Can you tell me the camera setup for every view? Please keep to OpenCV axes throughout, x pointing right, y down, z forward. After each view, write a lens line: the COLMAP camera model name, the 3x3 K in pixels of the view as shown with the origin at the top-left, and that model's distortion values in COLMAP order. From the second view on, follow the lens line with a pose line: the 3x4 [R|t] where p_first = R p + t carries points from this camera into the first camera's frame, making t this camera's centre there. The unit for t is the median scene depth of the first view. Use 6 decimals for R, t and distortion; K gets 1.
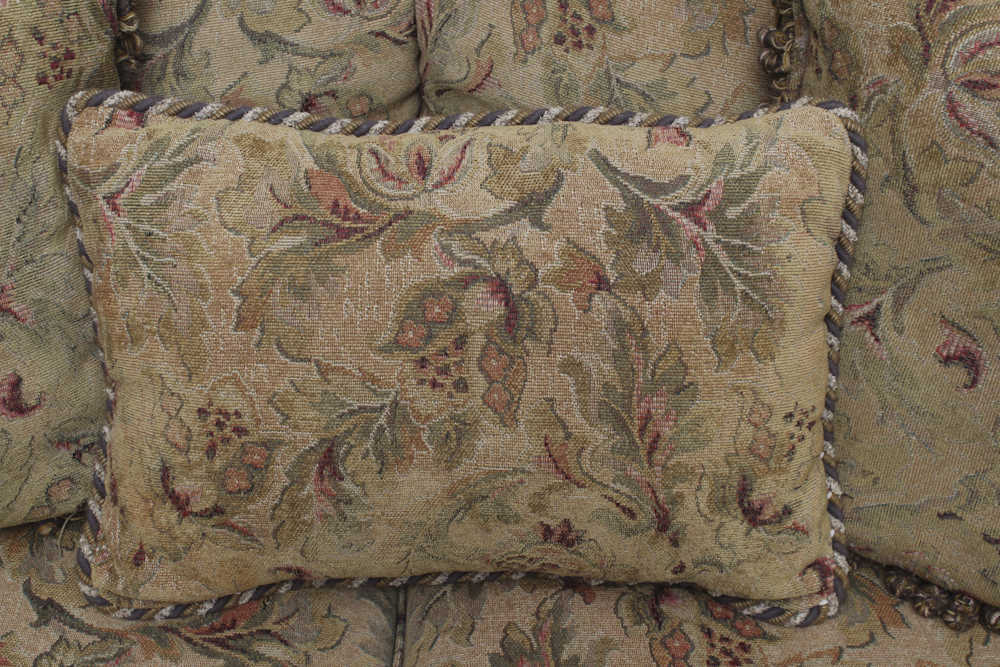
lens RADIAL K [[1481.3, 0, 498.7], [0, 1481.3, 323.8], [0, 0, 1]] dist [-0.031482, 0.000000]
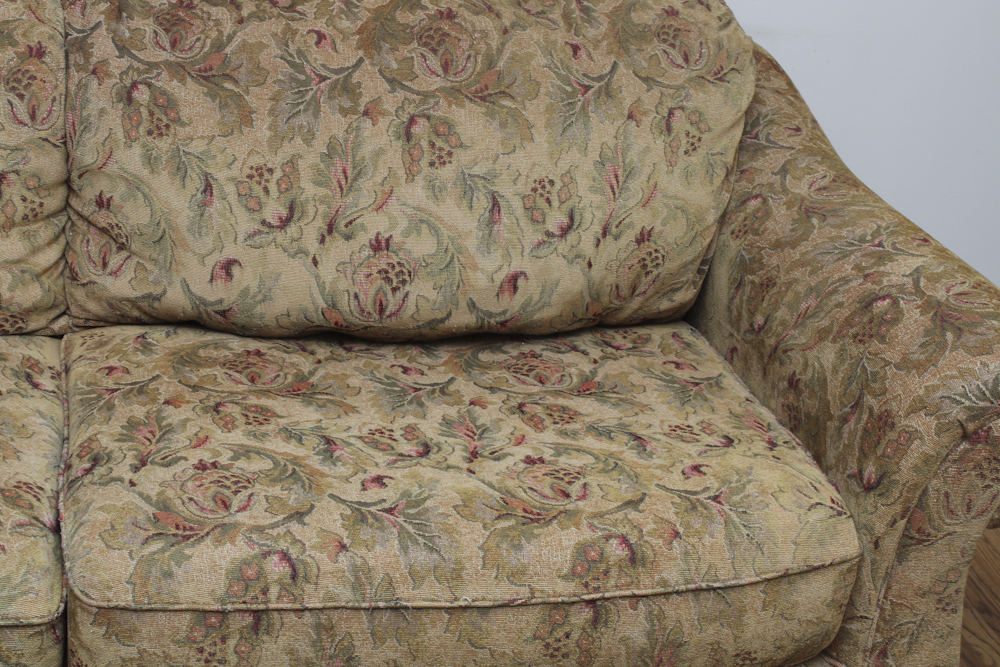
lens RADIAL K [[1689.1, 0, 495.8], [0, 1689.1, 331.5], [0, 0, 1]] dist [0.002836, 0.000000]
pose [[0.973835, -0.028406, 0.225473, -0.022260], [0.100620, 0.943503, -0.315719, 0.830611], [-0.203765, 0.330146, 0.921674, -1.025918]]
